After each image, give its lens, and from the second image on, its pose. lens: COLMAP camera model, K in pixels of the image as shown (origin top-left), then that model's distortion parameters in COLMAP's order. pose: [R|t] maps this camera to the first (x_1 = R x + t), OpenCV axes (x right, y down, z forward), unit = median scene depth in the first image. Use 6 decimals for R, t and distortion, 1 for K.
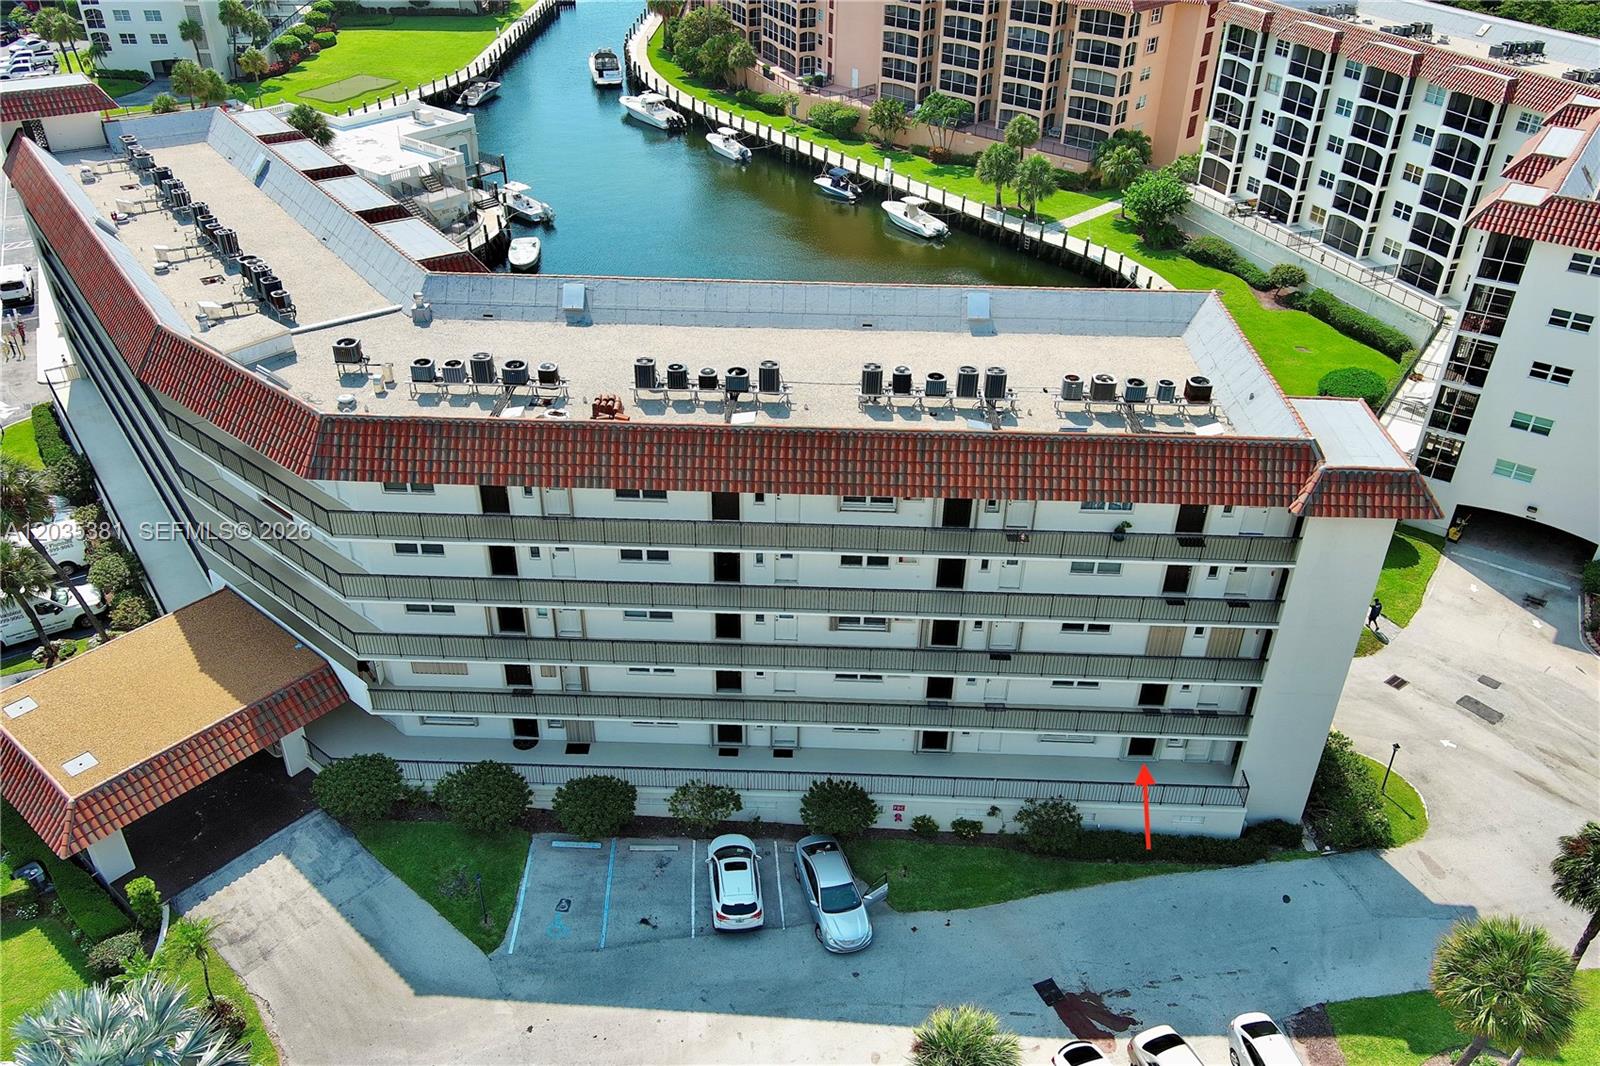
lens RADIAL K [[1252.3, 0, 800.0], [0, 1252.3, 533.0], [0, 0, 1]] dist [0.059224, -0.117812]
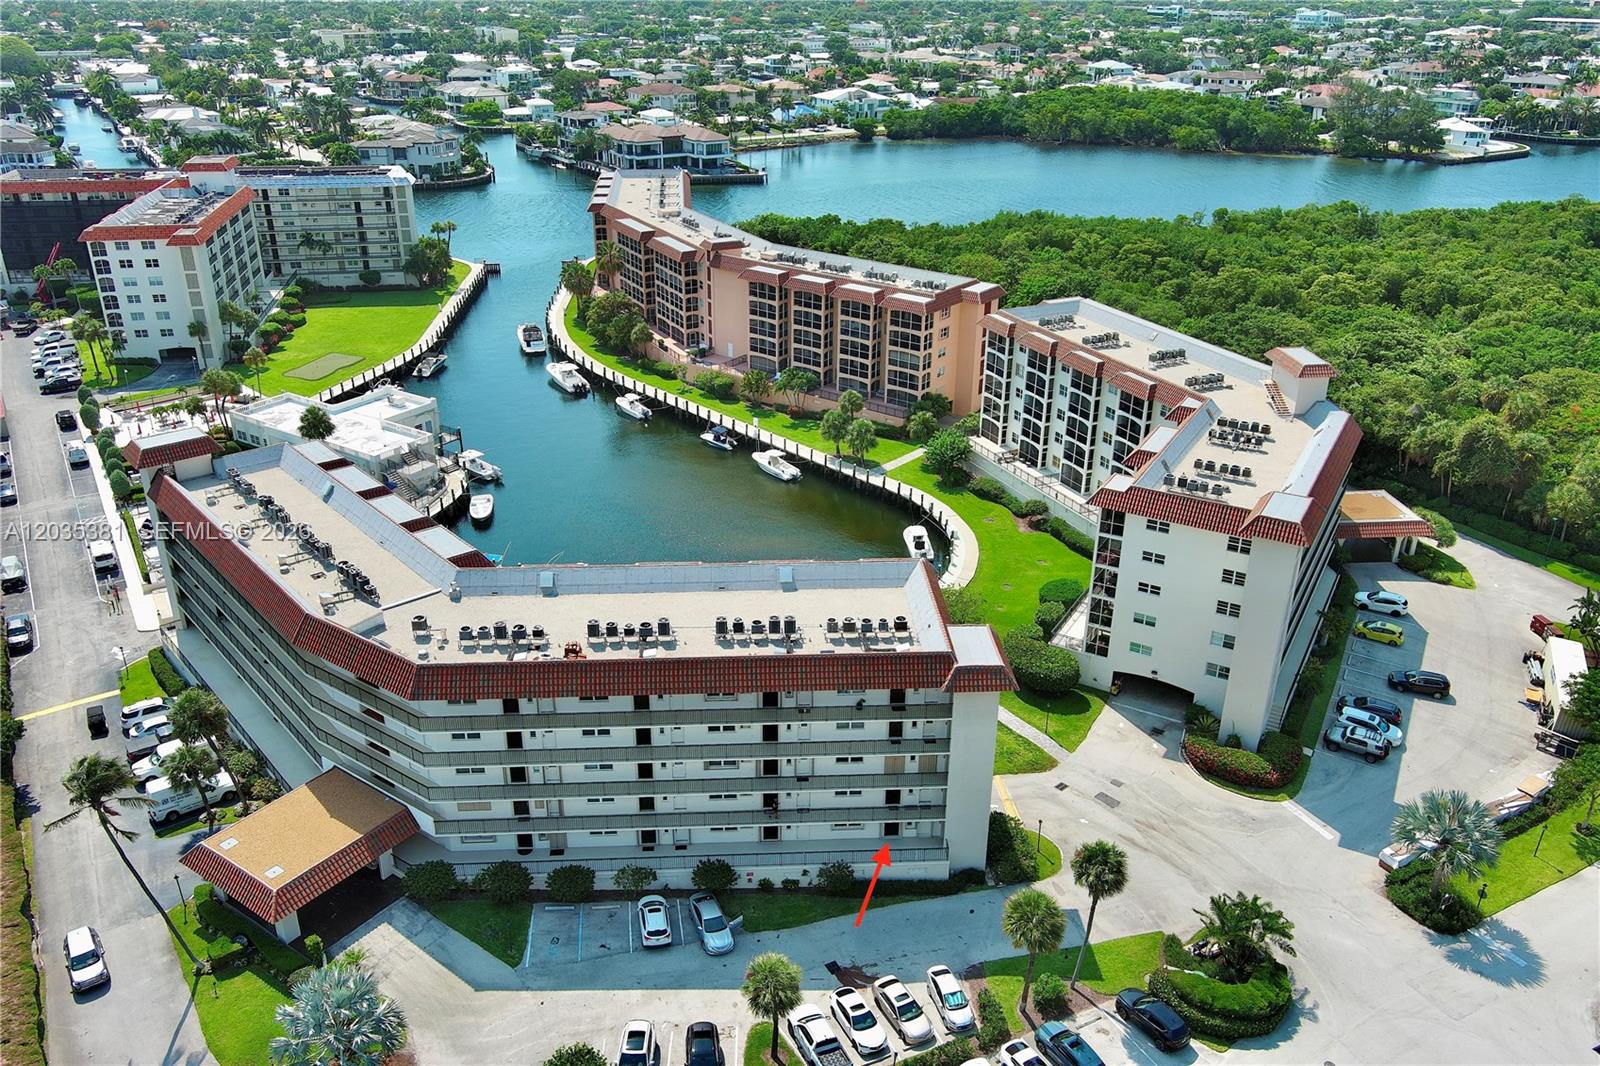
lens RADIAL K [[1252.3, 0, 800.0], [0, 1252.3, 533.0], [0, 0, 1]] dist [0.059224, -0.117812]
pose [[0.996517, -0.042984, 0.071460, 0.041274], [0.051944, 0.990326, -0.128674, -0.015613], [-0.065238, 0.131937, 0.989109, -0.699294]]
